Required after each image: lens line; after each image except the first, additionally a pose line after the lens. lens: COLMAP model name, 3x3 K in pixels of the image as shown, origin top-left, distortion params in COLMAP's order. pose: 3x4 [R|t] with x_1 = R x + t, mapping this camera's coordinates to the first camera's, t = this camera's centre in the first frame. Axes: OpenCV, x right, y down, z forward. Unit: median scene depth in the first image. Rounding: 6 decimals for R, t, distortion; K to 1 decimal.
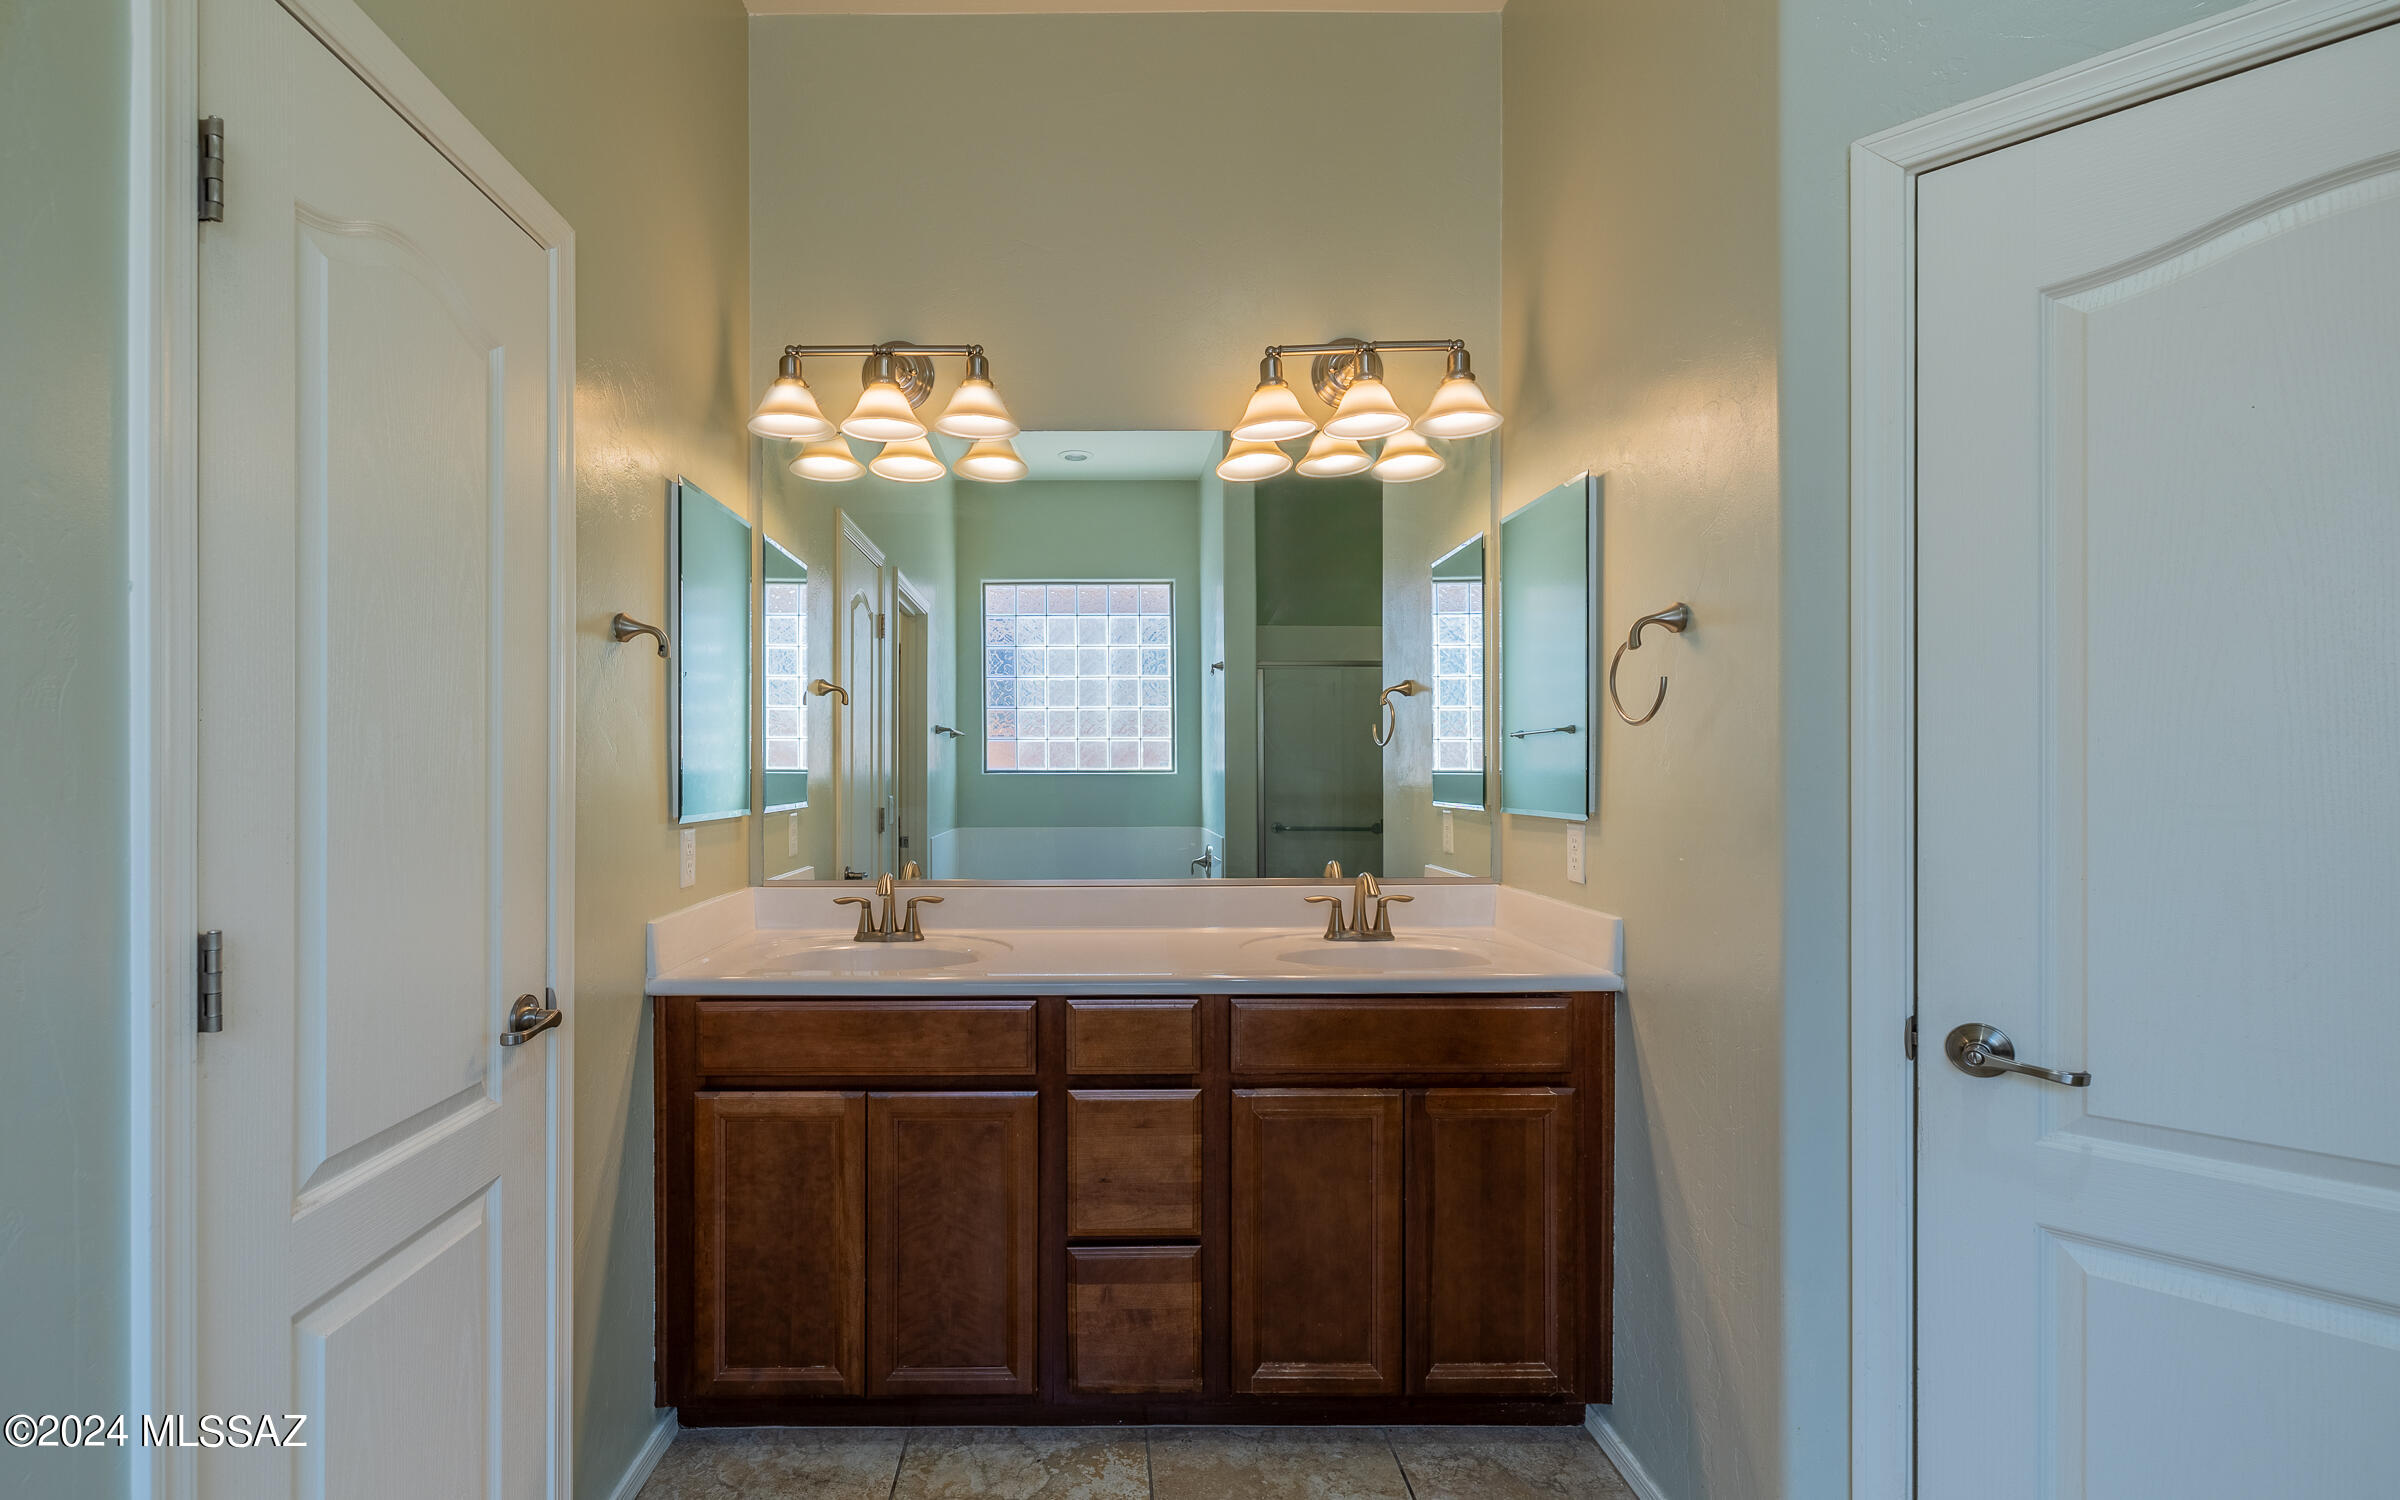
lens RADIAL K [[1090.7, 0, 1192.5], [0, 1090.7, 786.6], [0, 0, 1]] dist [0.012295, 0.000026]
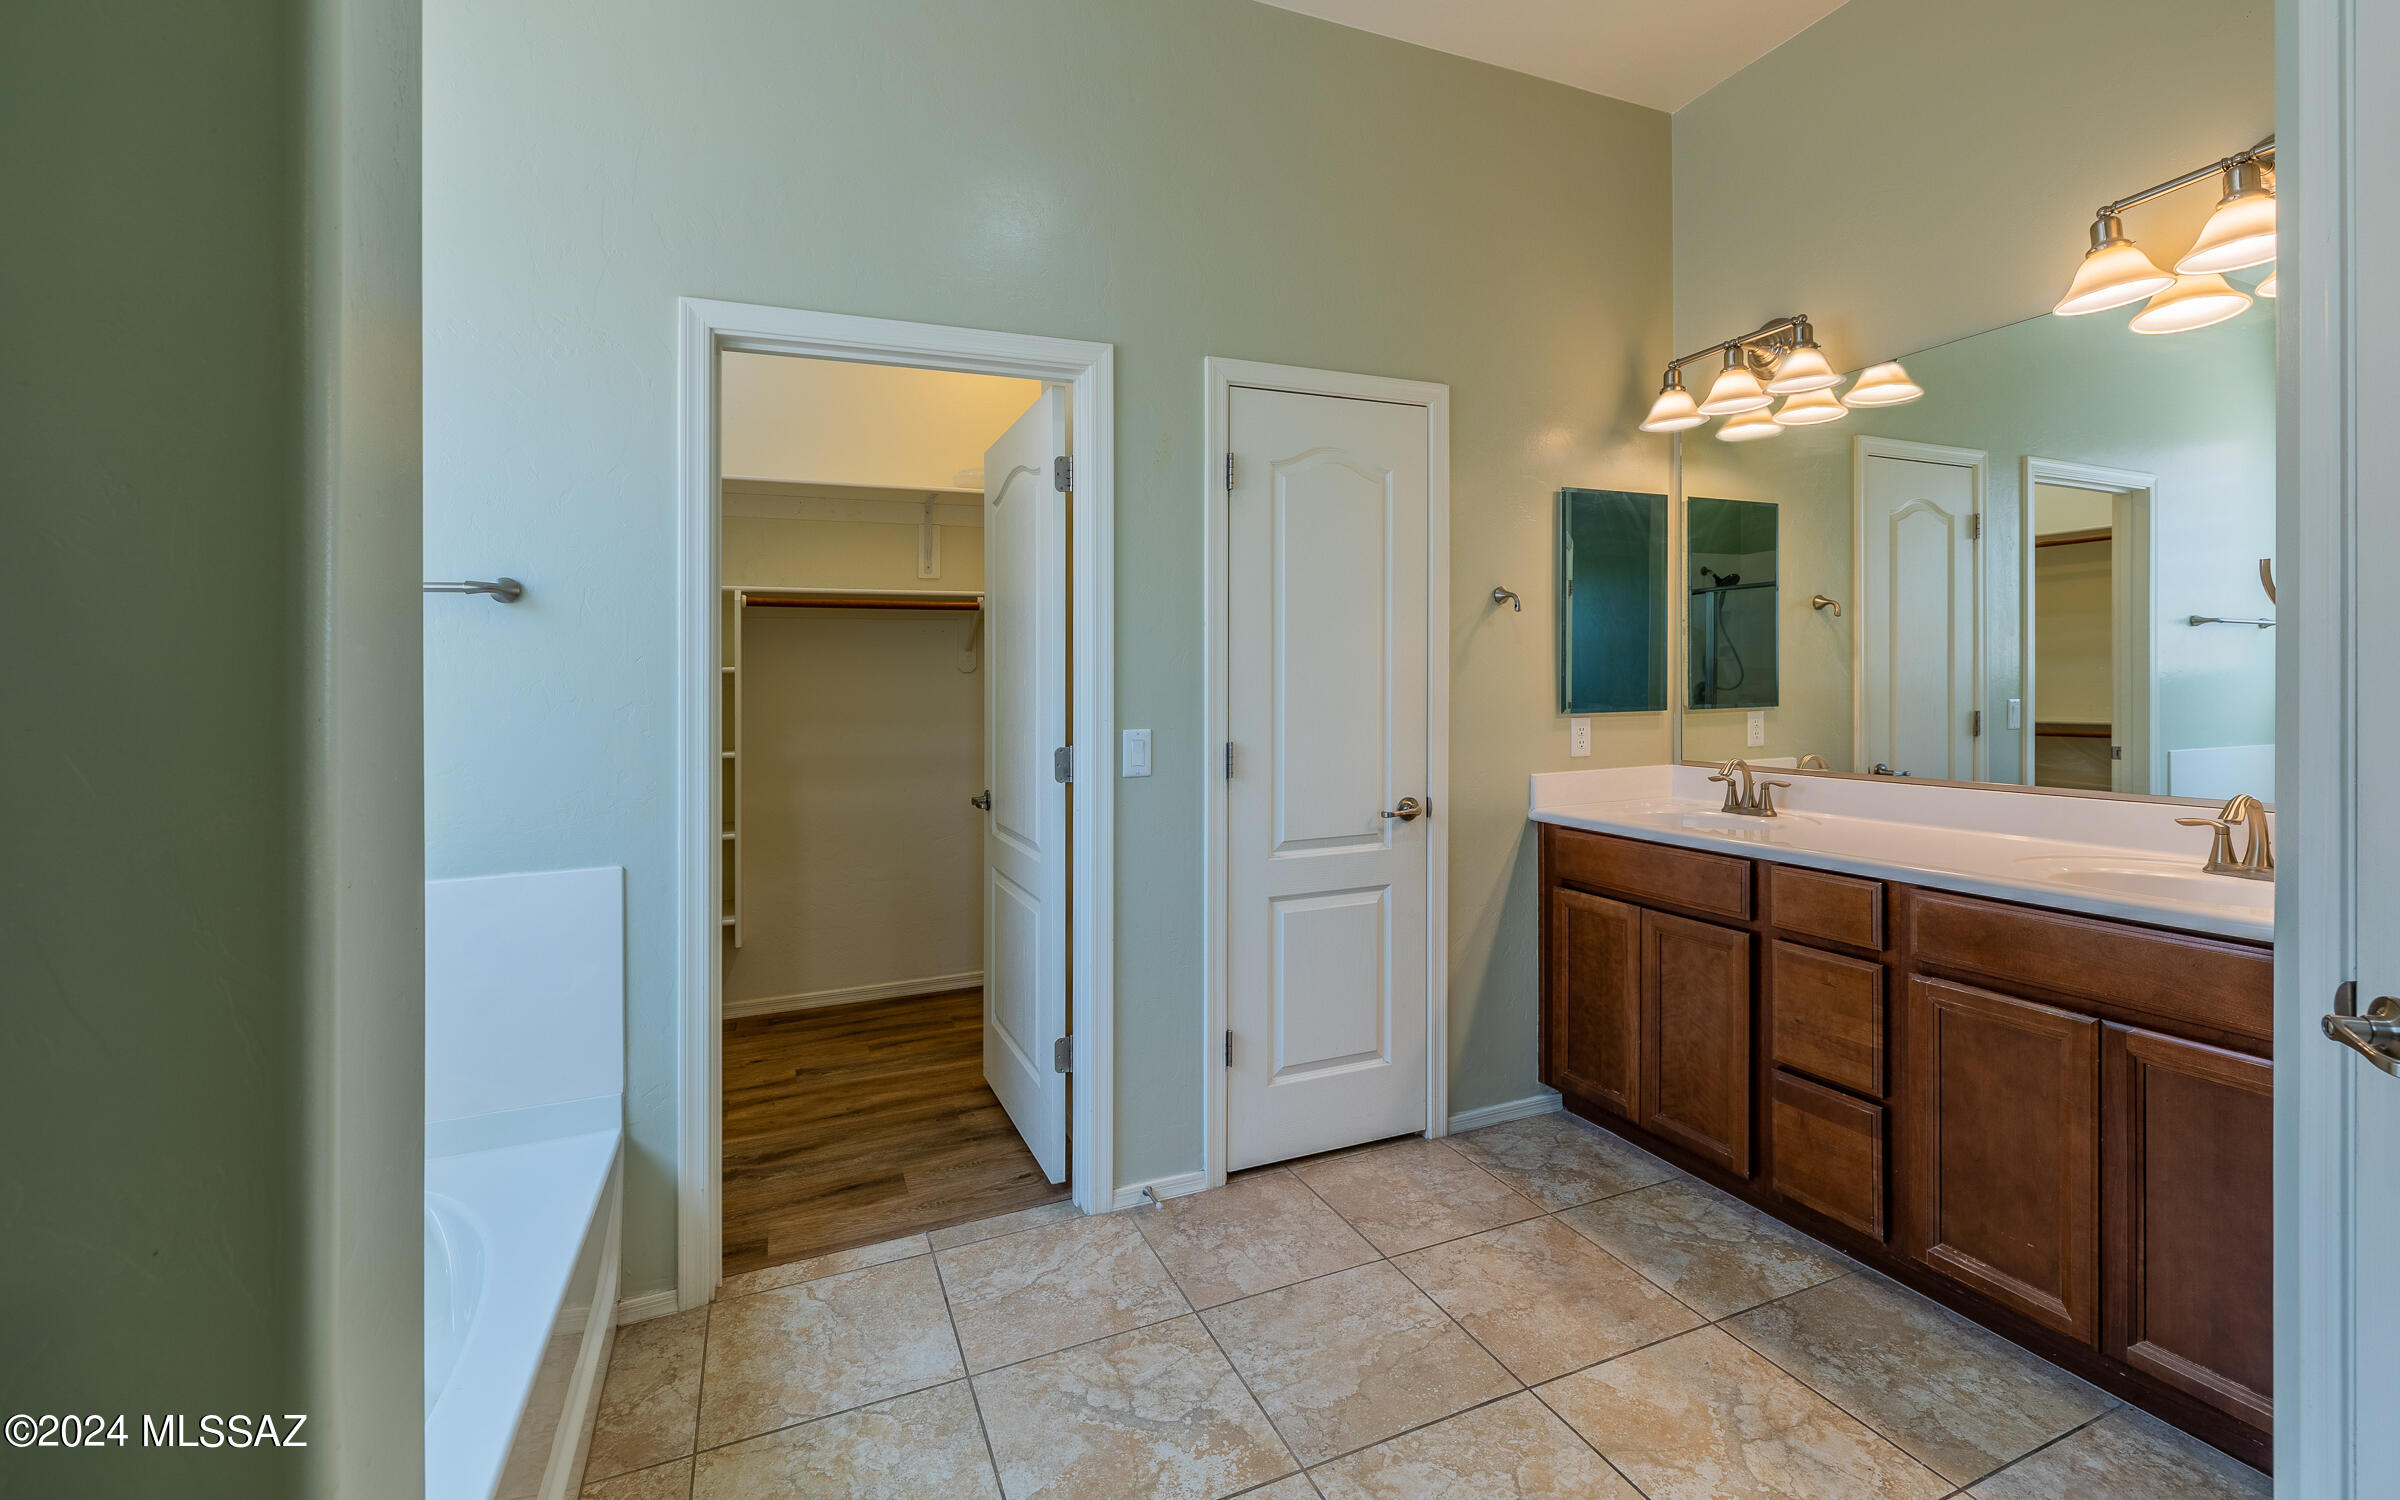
lens RADIAL K [[1016.1, 0, 1207.8], [0, 1016.1, 675.6], [0, 0, 1]] dist [-0.009813, 0.000369]
pose [[0.391659, -0.014413, -0.919998, 0.674907], [-0.002708, 0.999855, -0.016817, 0.006563], [0.920107, 0.009077, 0.391563, -0.018200]]
